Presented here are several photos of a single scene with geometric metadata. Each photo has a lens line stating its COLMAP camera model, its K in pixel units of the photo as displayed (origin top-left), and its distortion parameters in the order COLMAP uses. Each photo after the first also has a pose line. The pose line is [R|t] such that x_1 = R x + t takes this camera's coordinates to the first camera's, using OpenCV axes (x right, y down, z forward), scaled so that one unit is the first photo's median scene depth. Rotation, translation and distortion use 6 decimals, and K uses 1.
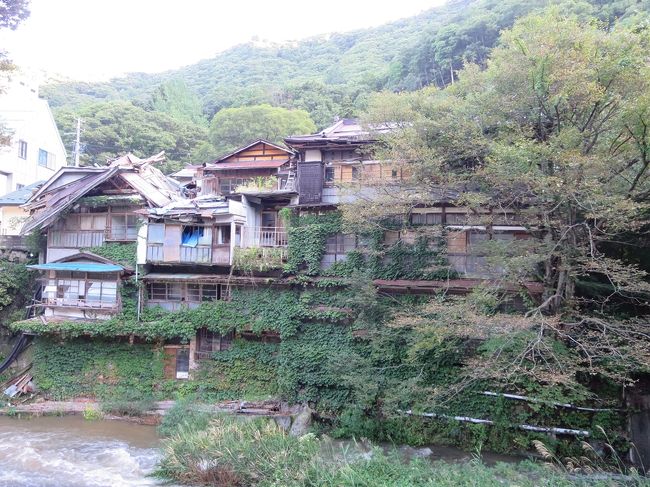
lens RADIAL K [[468.3, 0, 325.0], [0, 468.3, 243.5], [0, 0, 1]] dist [-0.026190, 0.010069]
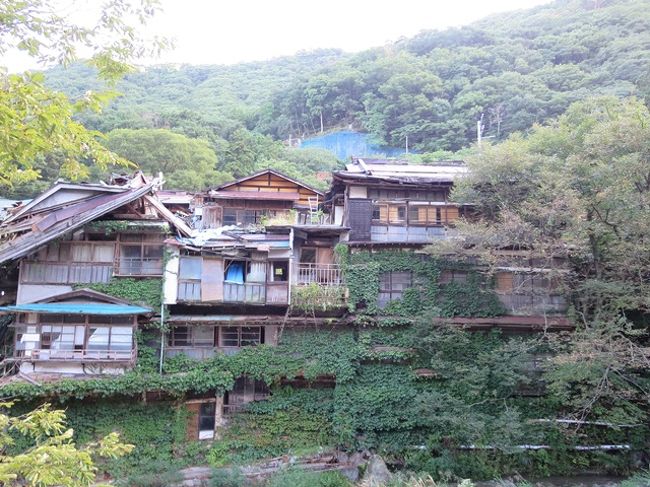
lens RADIAL K [[468.3, 0, 325.0], [0, 468.3, 243.5], [0, 0, 1]] dist [-0.026190, 0.010069]
pose [[0.936207, 0.036039, 0.349596, -0.423789], [-0.008944, 0.996849, -0.078811, -0.001200], [-0.351335, 0.070657, 0.933580, 0.107813]]
